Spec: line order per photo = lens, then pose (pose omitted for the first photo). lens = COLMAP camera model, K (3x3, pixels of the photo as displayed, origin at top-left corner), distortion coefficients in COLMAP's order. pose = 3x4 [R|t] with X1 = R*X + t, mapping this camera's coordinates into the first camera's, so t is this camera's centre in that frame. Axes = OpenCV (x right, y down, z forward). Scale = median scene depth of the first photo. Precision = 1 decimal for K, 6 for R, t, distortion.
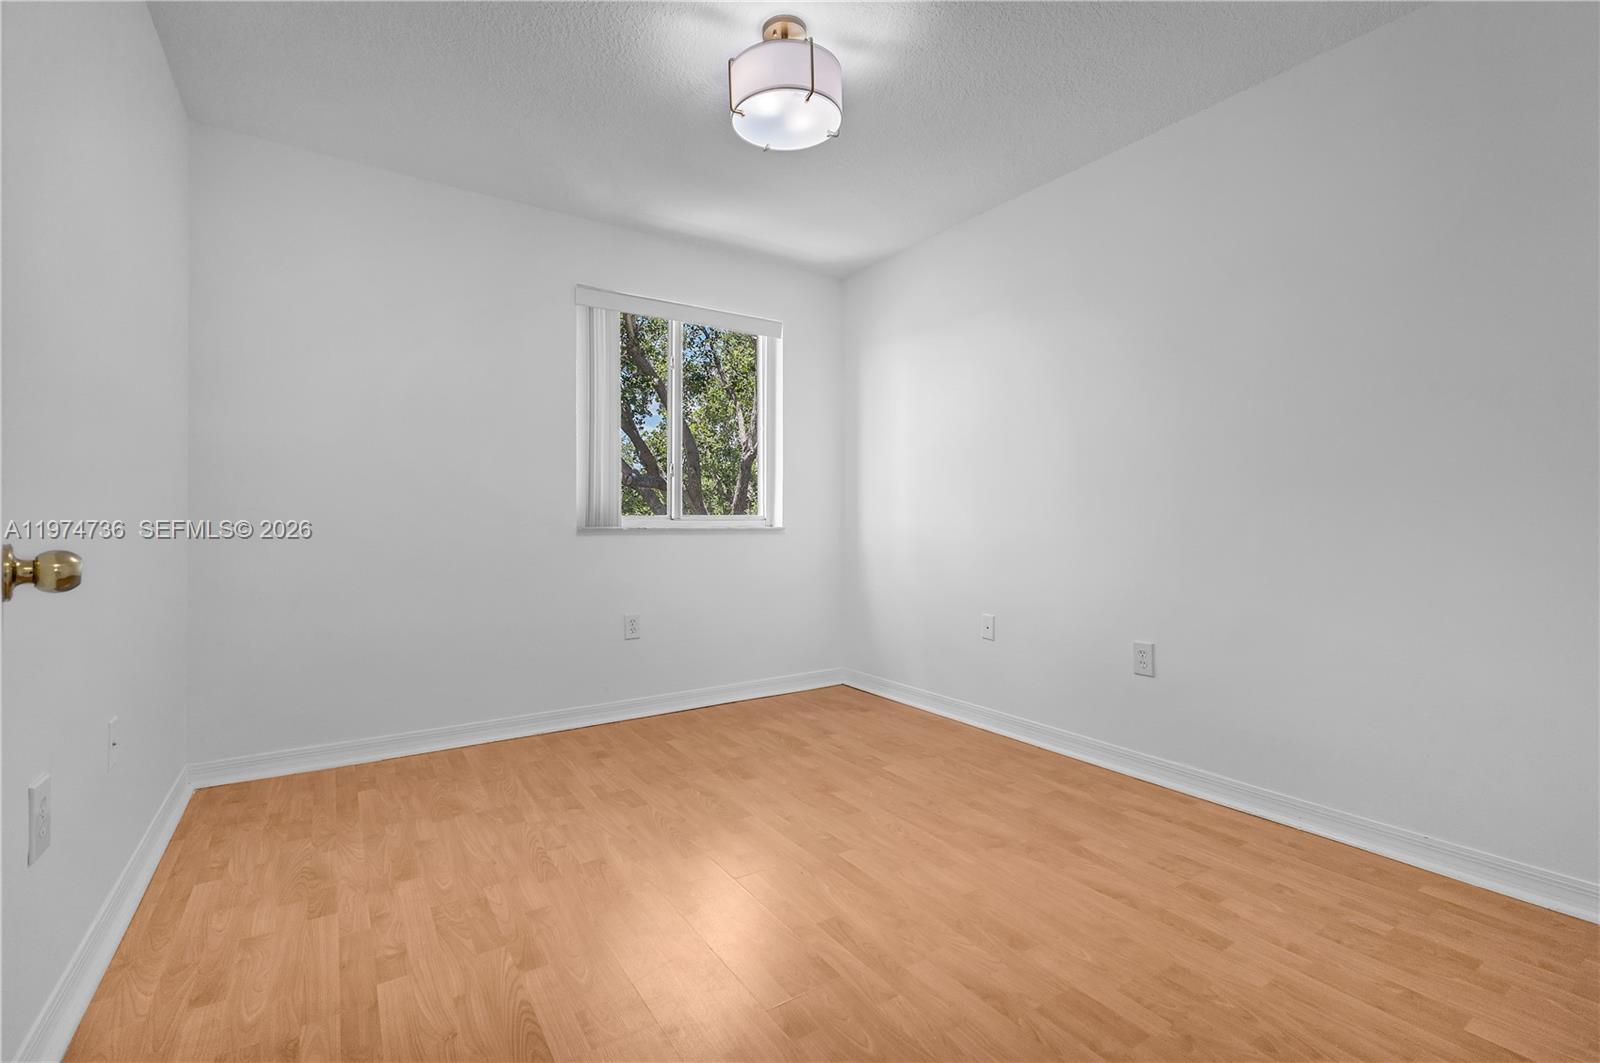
lens RADIAL K [[670.2, 0, 795.6], [0, 670.2, 520.0], [0, 0, 1]] dist [-0.001820, 0.000178]
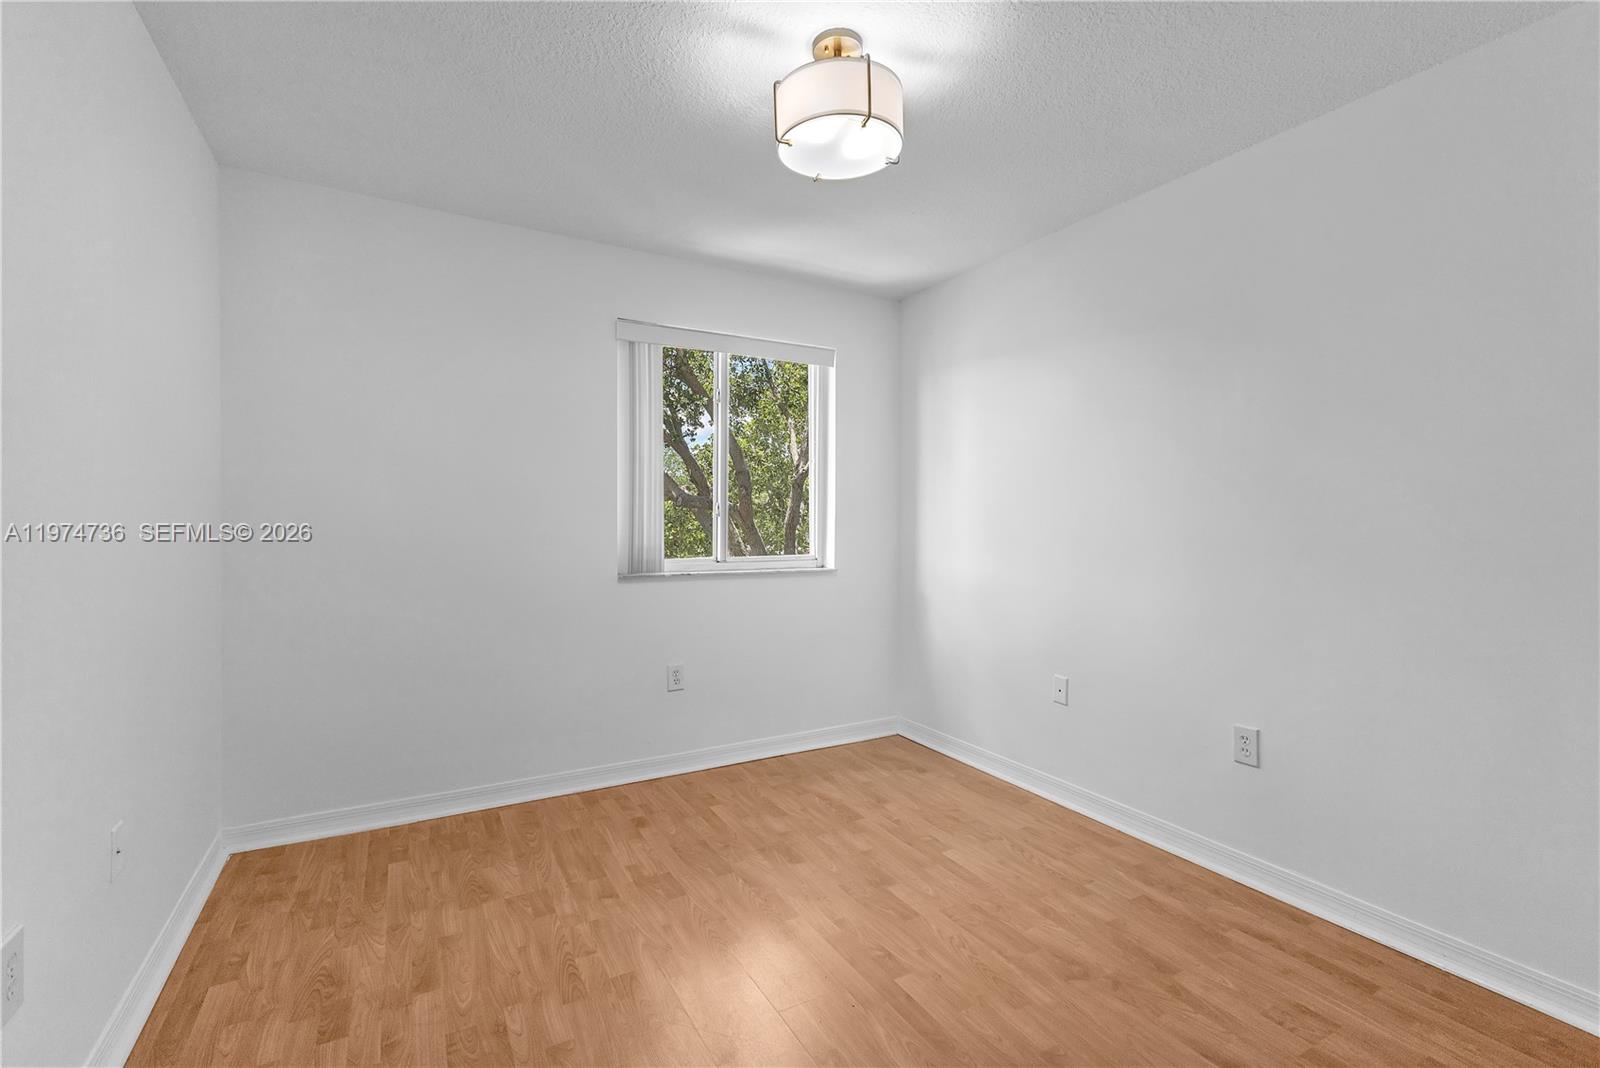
lens RADIAL K [[677.7, 0, 800.0], [0, 677.7, 534.0], [0, 0, 1]] dist [-0.000231, -0.000655]
pose [[0.997395, 0.004271, -0.072009, 0.000864], [-0.003422, 0.999923, 0.011904, -0.084503], [0.072054, -0.011627, 0.997333, 0.086056]]
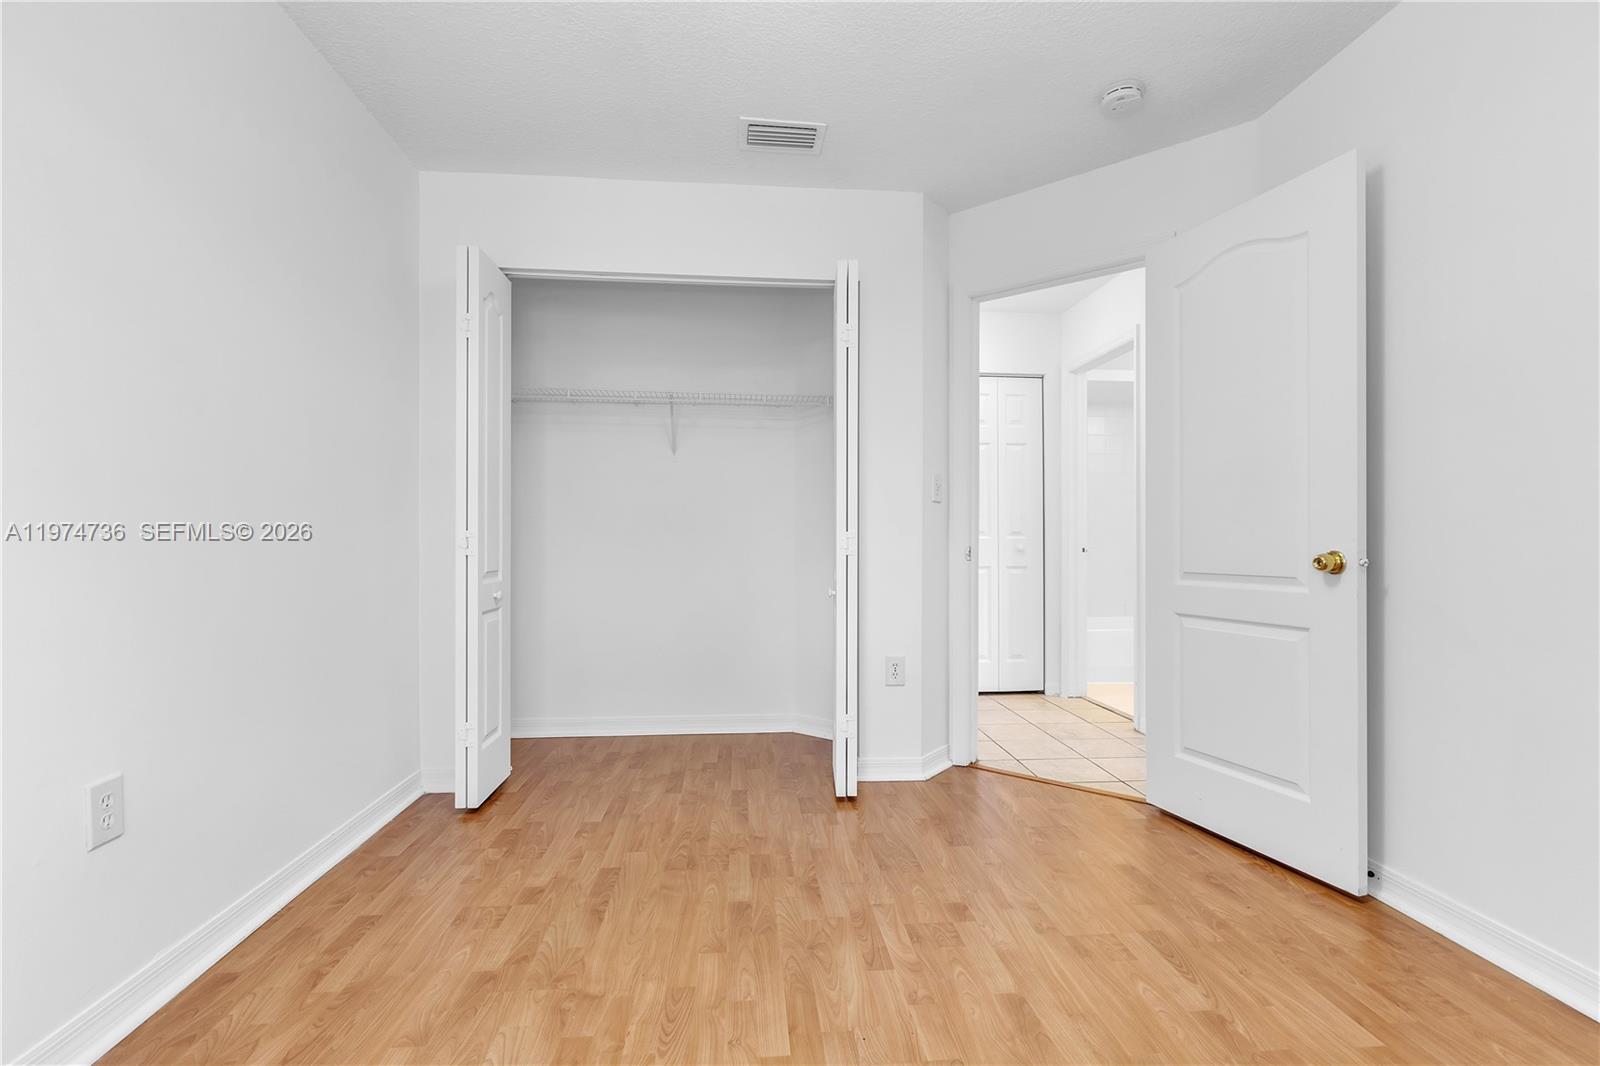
lens RADIAL K [[746.2, 0, 808.8], [0, 746.2, 520.1], [0, 0, 1]] dist [0.000322, -0.000092]
pose [[-0.882783, 0.015496, 0.469525, -0.247974], [0.002264, 0.999585, -0.028735, 0.002576], [-0.469775, -0.024304, -0.882451, 1.359315]]
